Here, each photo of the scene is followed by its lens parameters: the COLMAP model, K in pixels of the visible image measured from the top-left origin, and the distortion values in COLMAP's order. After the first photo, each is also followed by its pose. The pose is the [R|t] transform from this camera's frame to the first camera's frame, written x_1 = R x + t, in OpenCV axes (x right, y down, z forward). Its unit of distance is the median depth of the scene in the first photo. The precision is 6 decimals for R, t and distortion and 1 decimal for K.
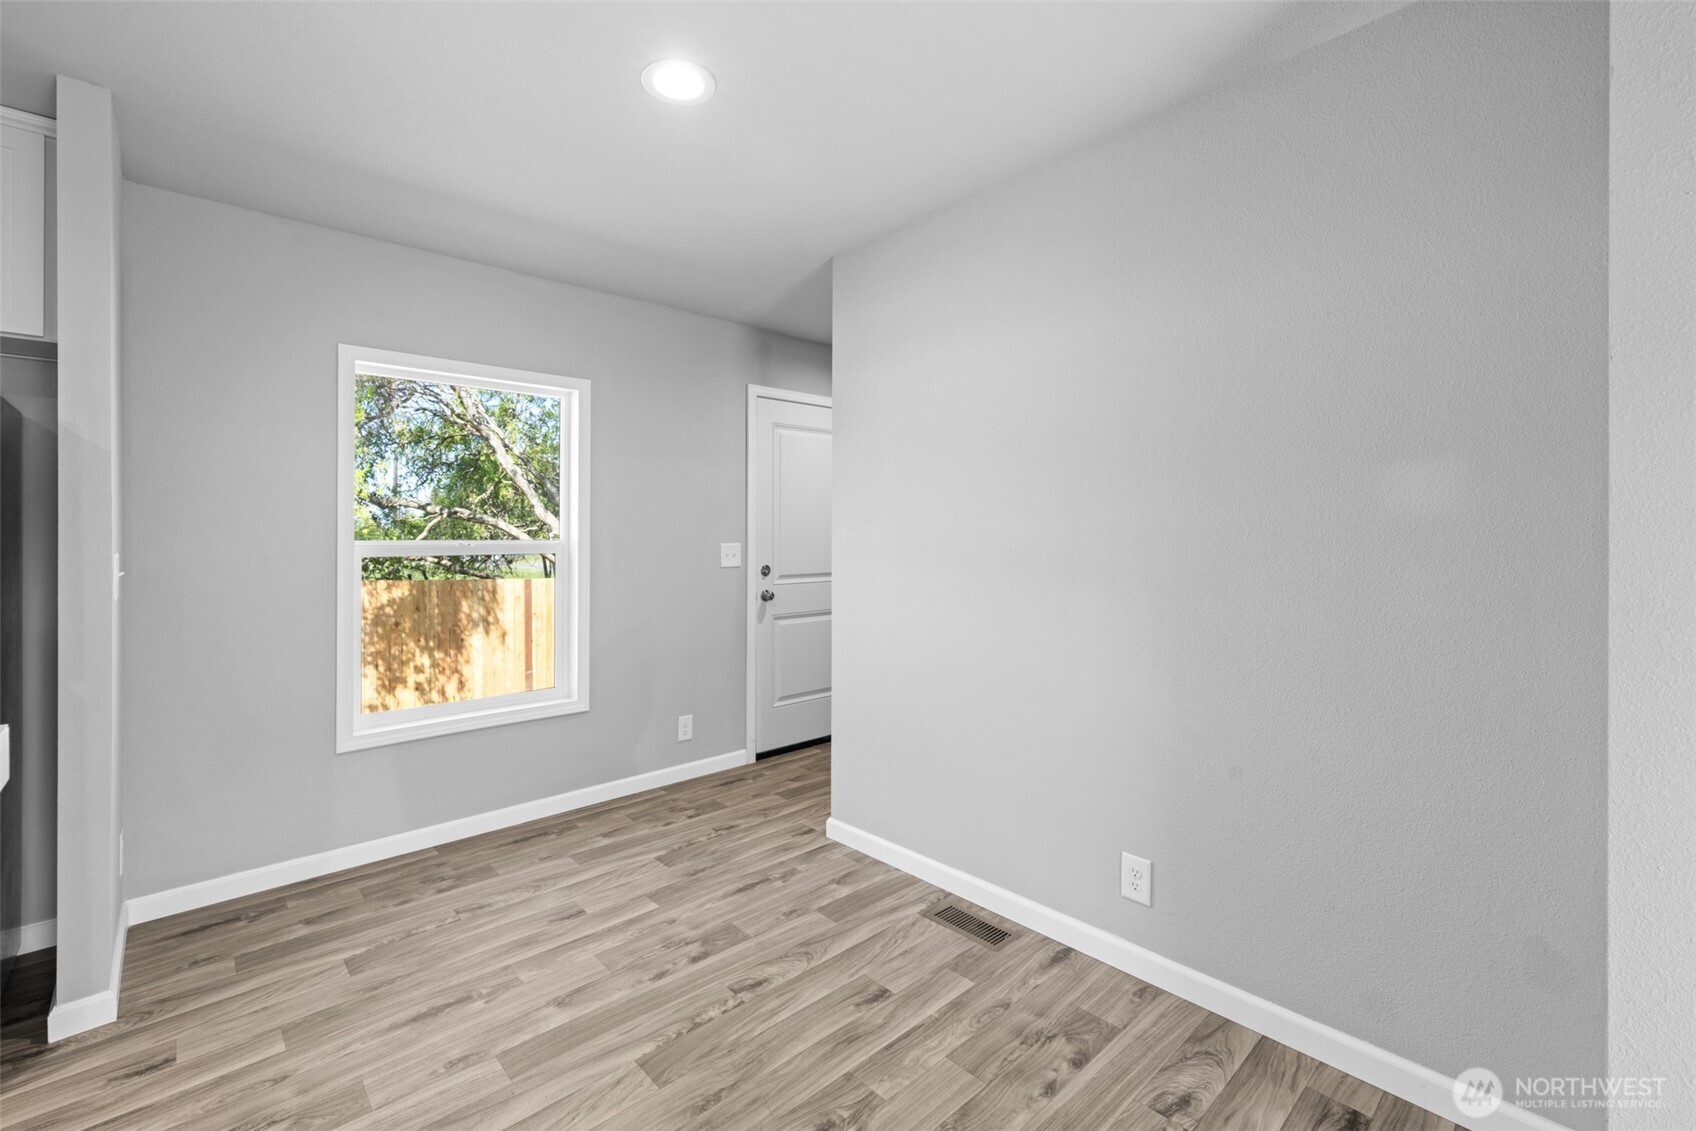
lens RADIAL K [[729.0, 0, 824.7], [0, 729.0, 528.8], [0, 0, 1]] dist [0.002935, 0.001383]
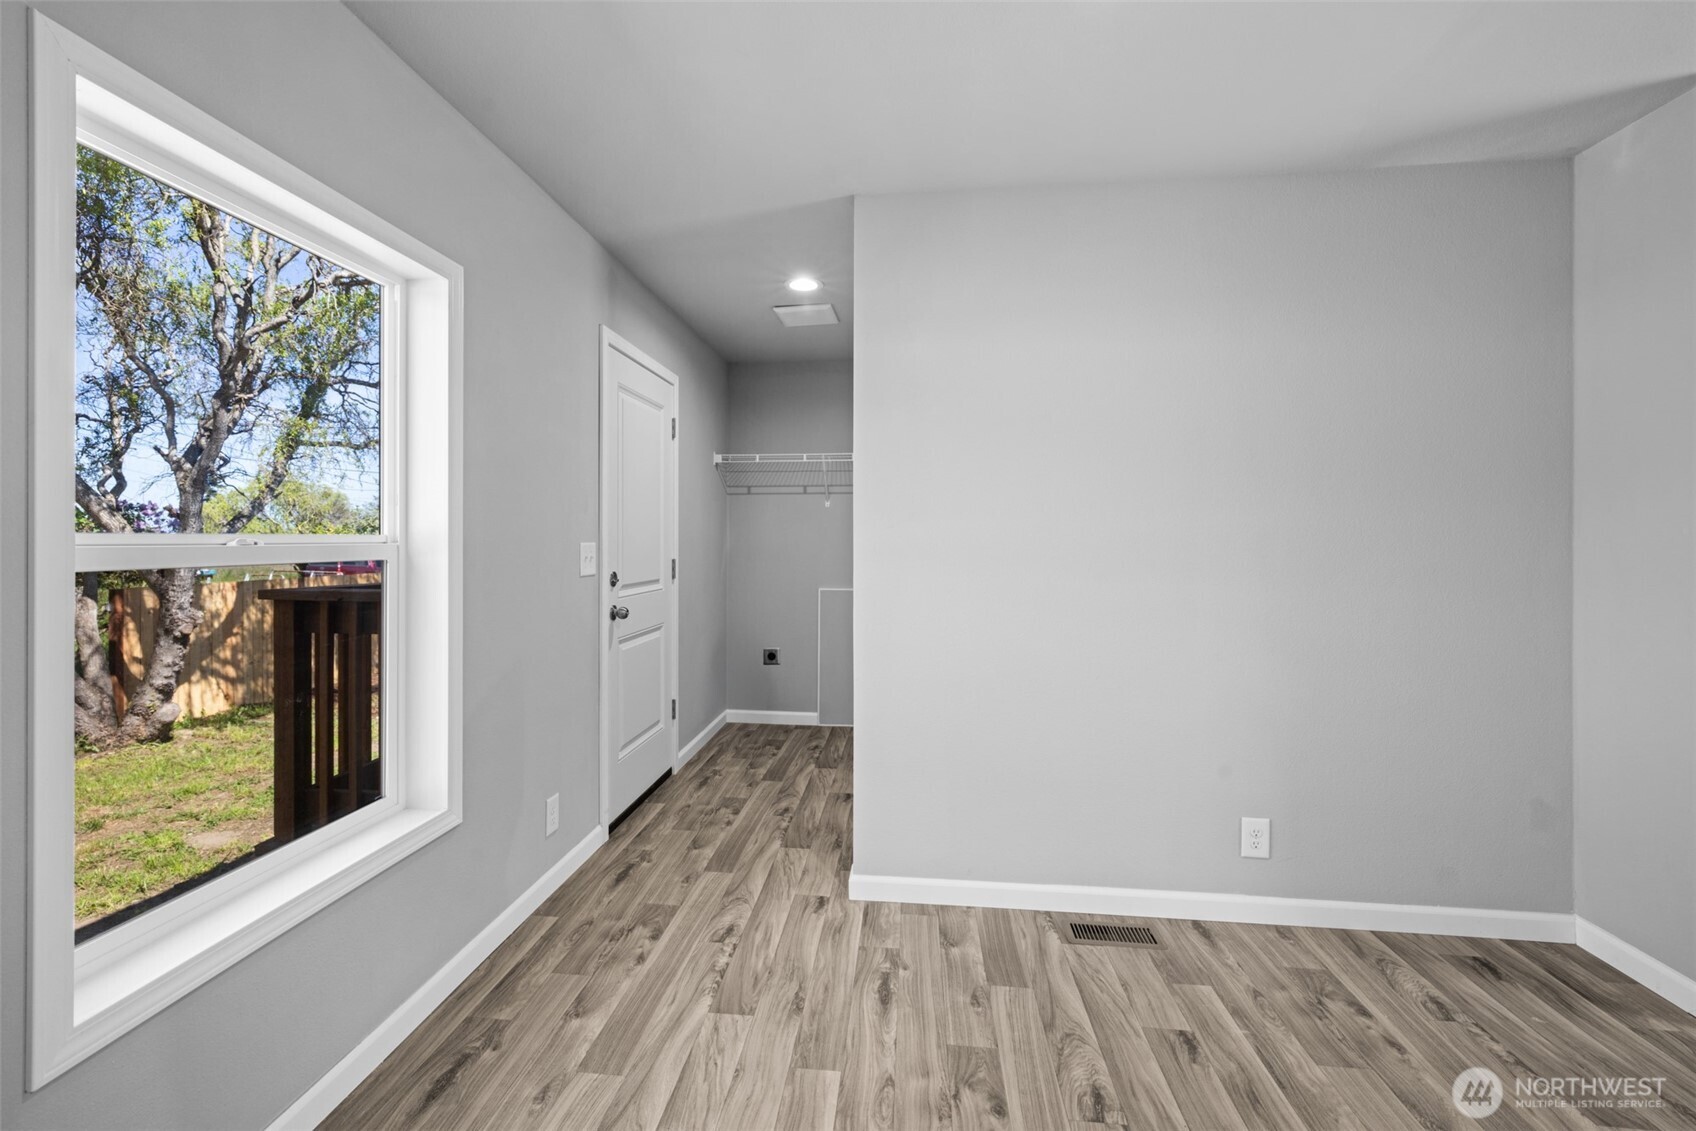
lens RADIAL K [[729.0, 0, 831.5], [0, 729.0, 534.3], [0, 0, 1]] dist [0.002935, 0.001383]
pose [[0.745971, 0.009810, 0.665906, -0.603632], [-0.015454, 0.999877, 0.002582, 0.009344], [-0.665799, -0.012217, 0.746031, 0.433547]]
